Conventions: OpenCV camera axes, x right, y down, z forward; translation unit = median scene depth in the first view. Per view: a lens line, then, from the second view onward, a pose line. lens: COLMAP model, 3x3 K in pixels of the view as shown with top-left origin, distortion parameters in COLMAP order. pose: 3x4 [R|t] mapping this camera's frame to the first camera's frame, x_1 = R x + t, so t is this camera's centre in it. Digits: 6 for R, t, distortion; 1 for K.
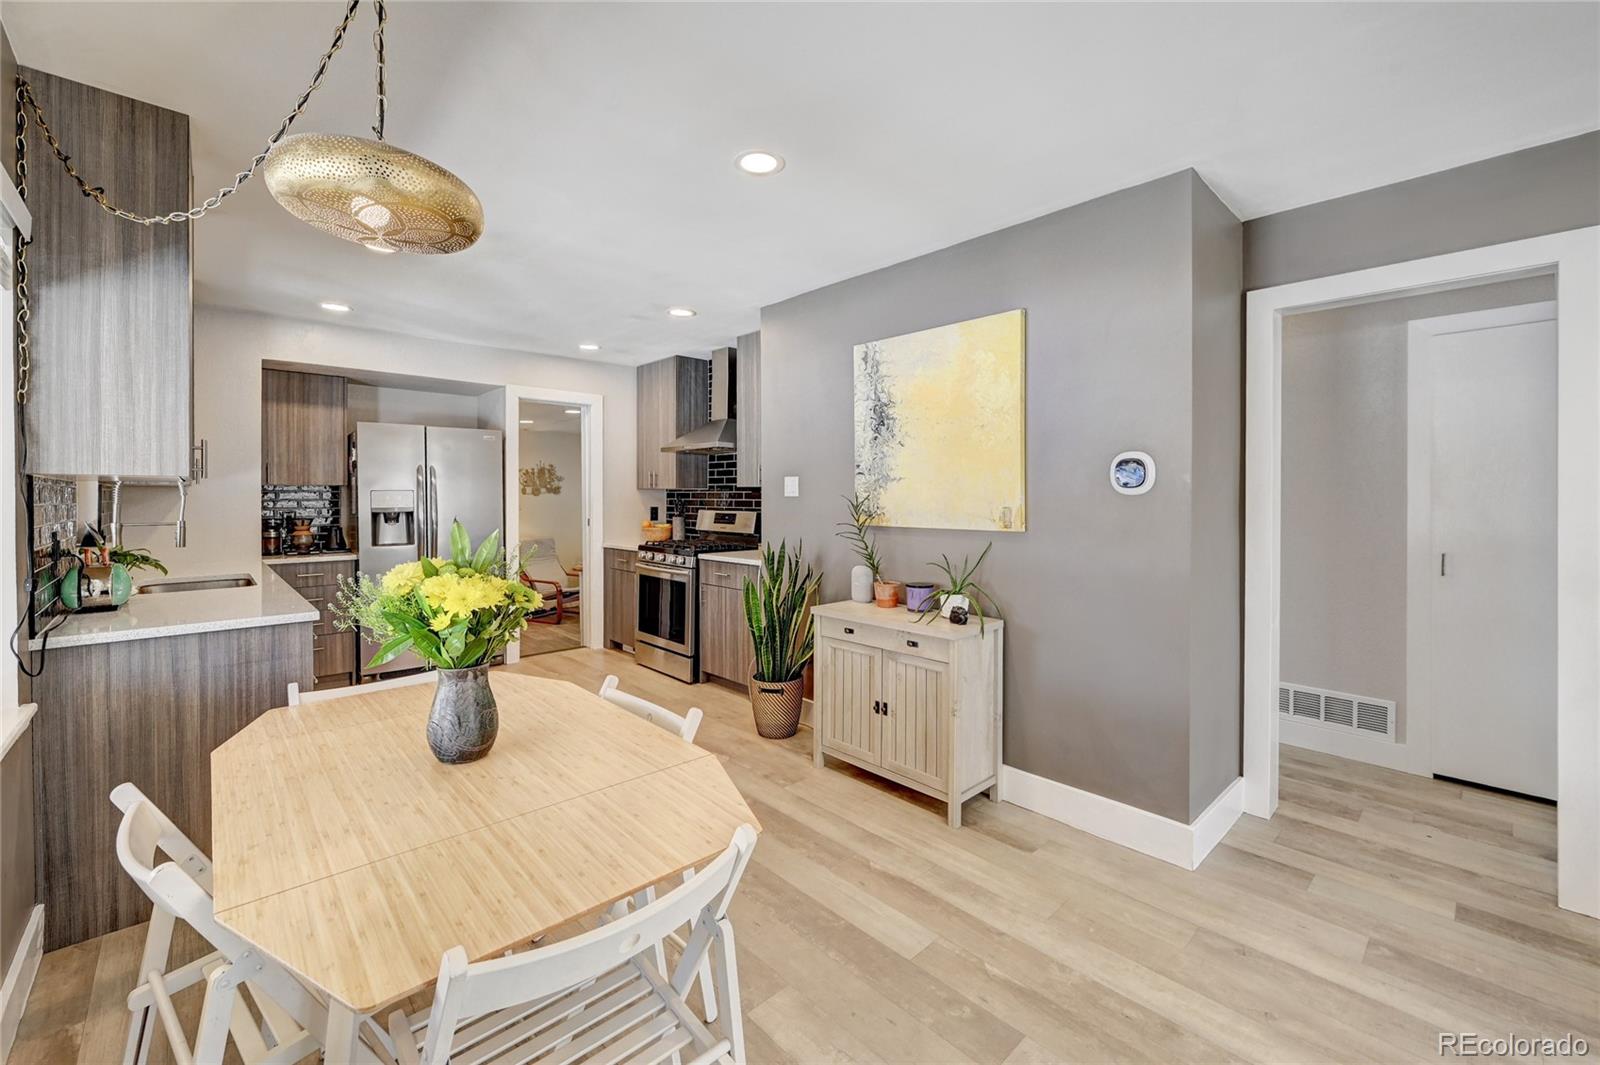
lens RADIAL K [[652.9, 0, 795.8], [0, 652.9, 499.0], [0, 0, 1]] dist [0.000496, -0.000037]
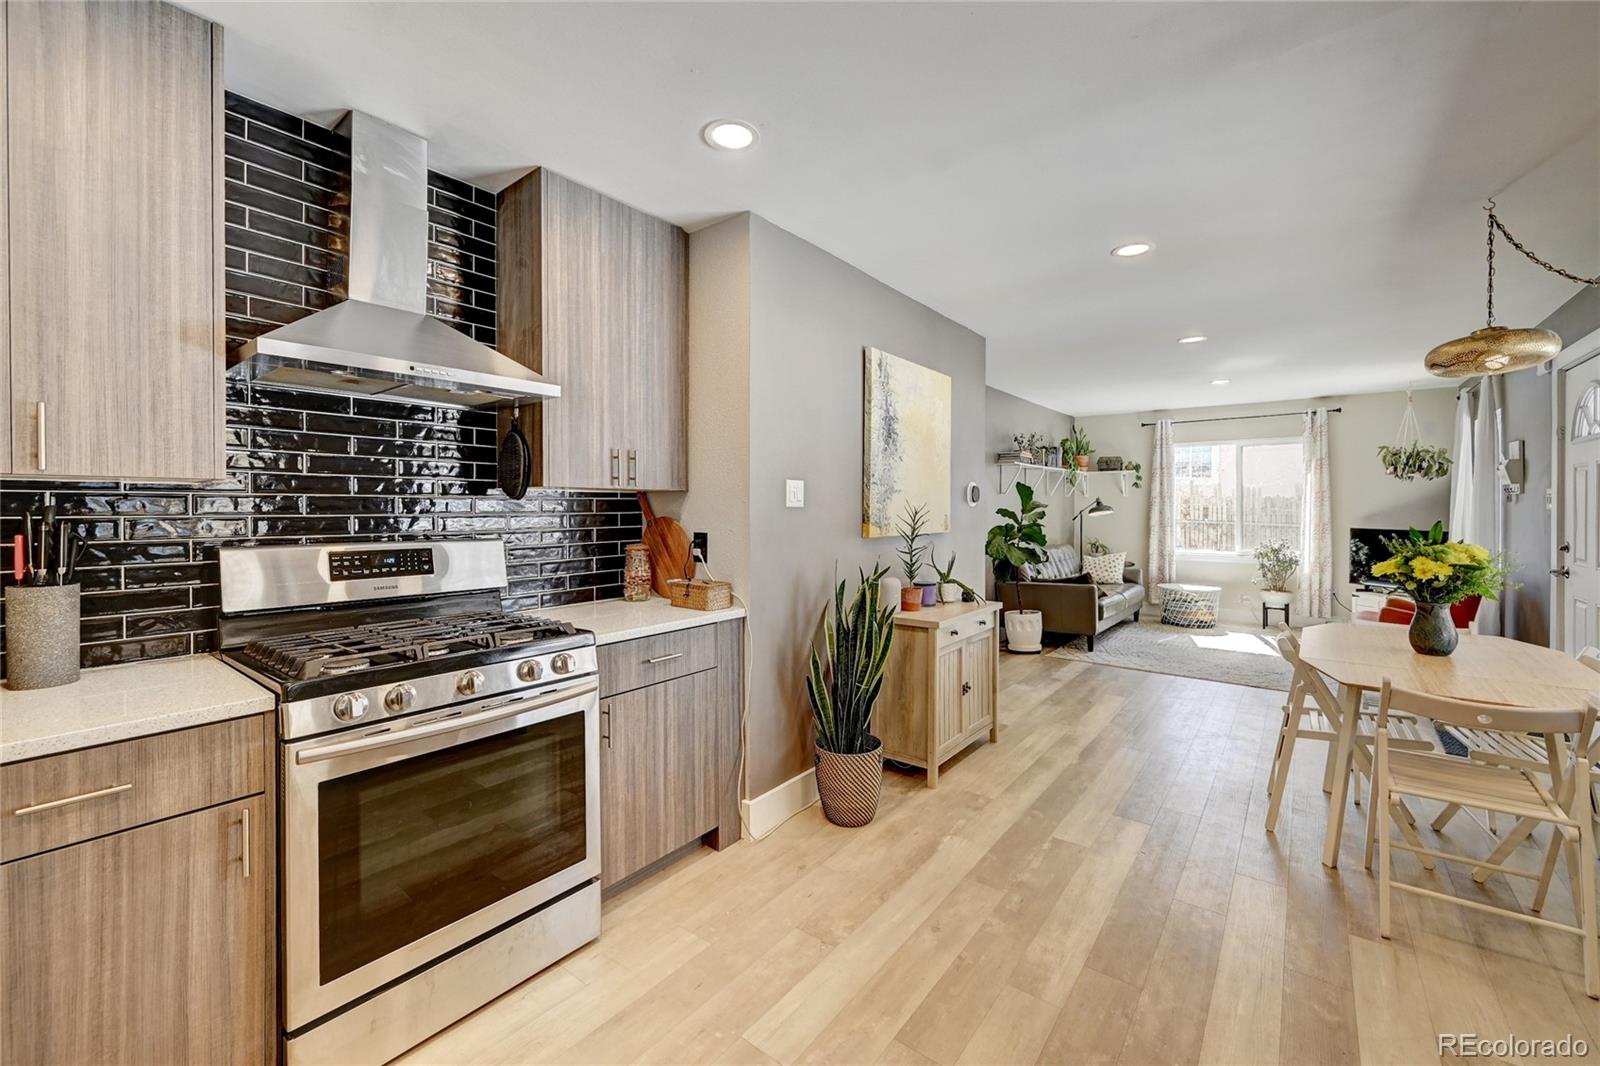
lens RADIAL K [[653.9, 0, 819.7], [0, 653.9, 512.2], [0, 0, 1]] dist [-0.002465, -0.000028]
pose [[-0.182581, -0.006171, 0.983171, -0.872598], [0.003773, 0.999969, 0.006977, -0.004005], [-0.983184, 0.004983, -0.182552, 1.323447]]
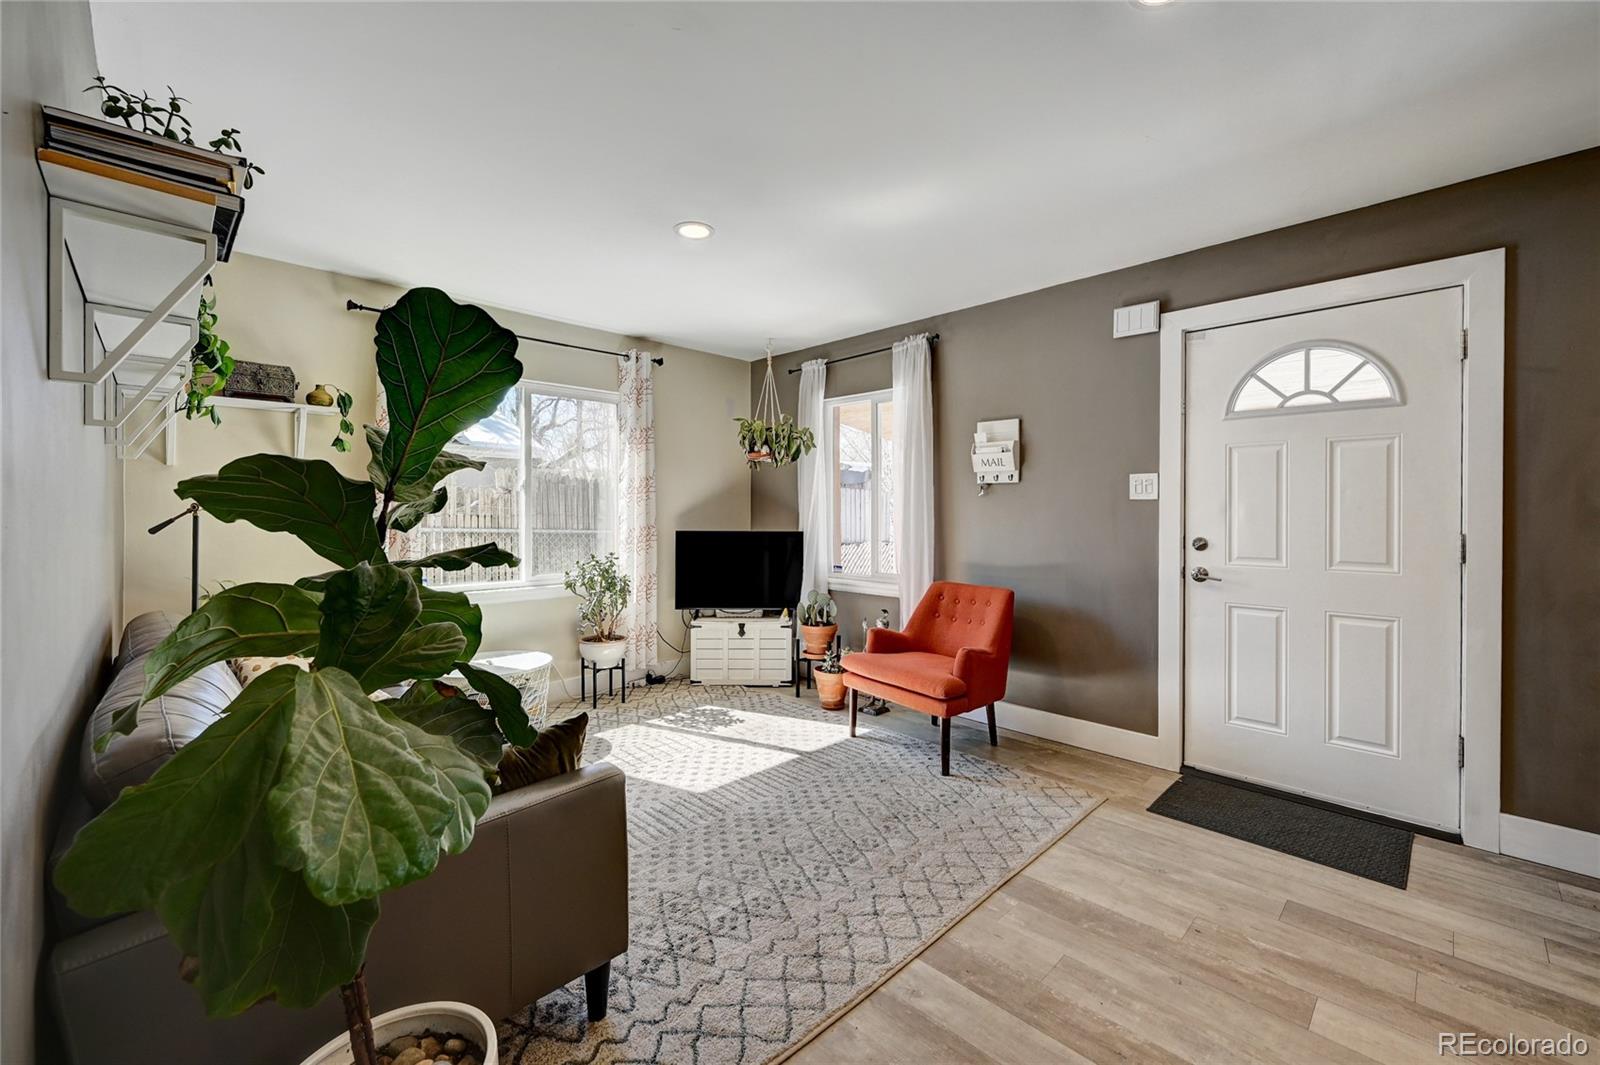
lens RADIAL K [[649.6, 0, 796.4], [0, 649.6, 511.8], [0, 0, 1]] dist [-0.001001, -0.000010]
pose [[-0.999577, 0.000127, -0.029088, 0.648220], [0.000068, 0.999998, 0.002035, 0.021111], [0.029088, 0.002032, -0.999575, 0.742461]]
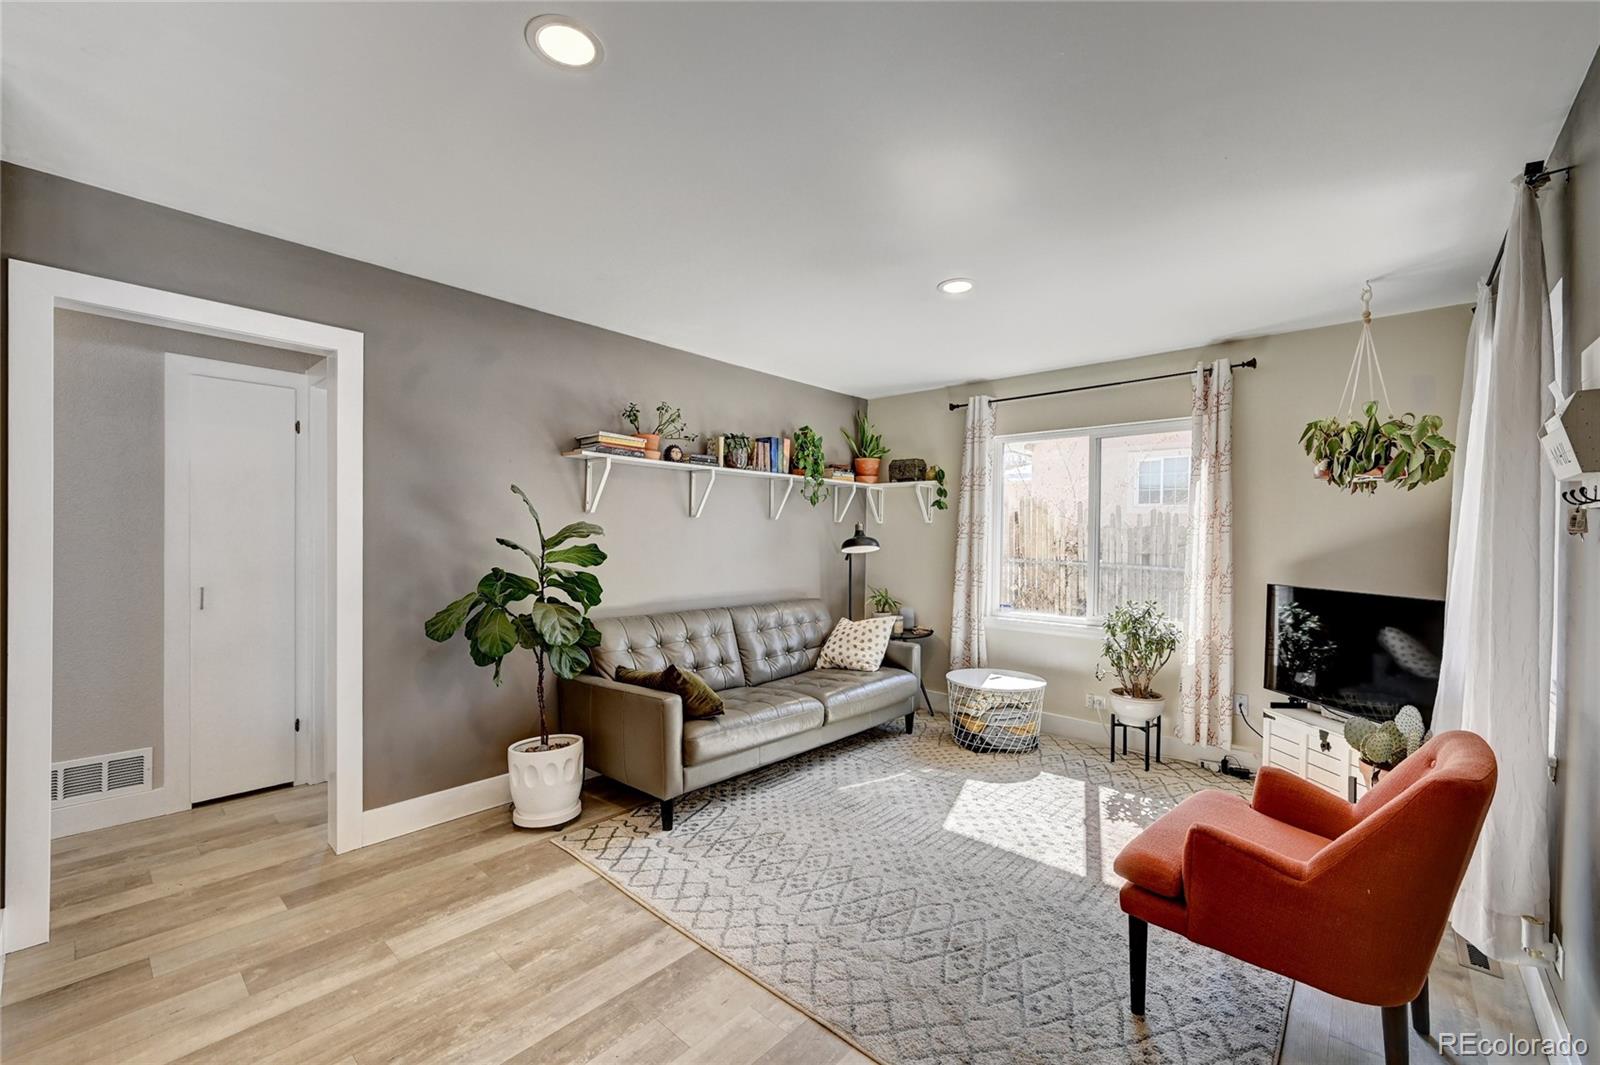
lens RADIAL K [[644.6, 0, 812.2], [0, 644.6, 543.8], [0, 0, 1]] dist [0.001191, 0.000512]
pose [[-0.104148, -0.009971, 0.994512, -0.126365], [-0.008351, 0.999923, 0.009151, -0.004199], [-0.994527, -0.007352, -0.104223, 0.143327]]
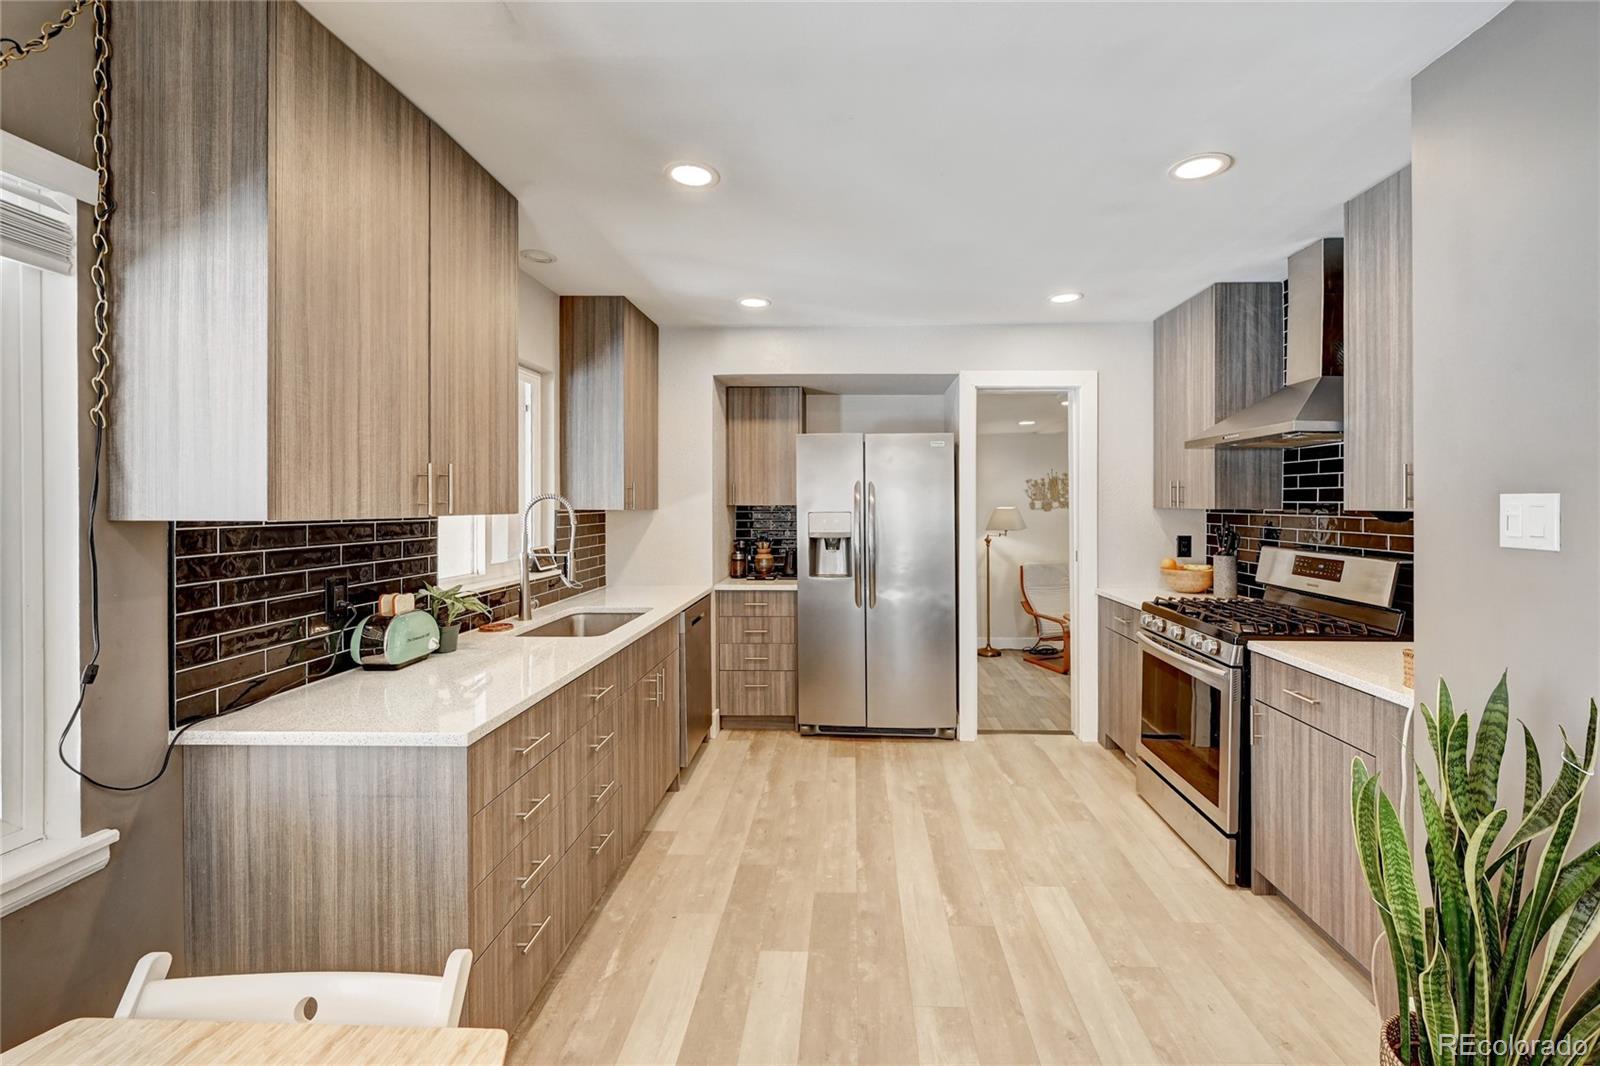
lens RADIAL K [[643.3, 0, 835.6], [0, 643.3, 504.9], [0, 0, 1]] dist [0.000704, 0.000108]
pose [[0.715524, 0.002215, -0.698584, -0.038563], [-0.002600, 0.999996, 0.000508, -0.032832], [0.698583, 0.001453, 0.715528, 0.579564]]
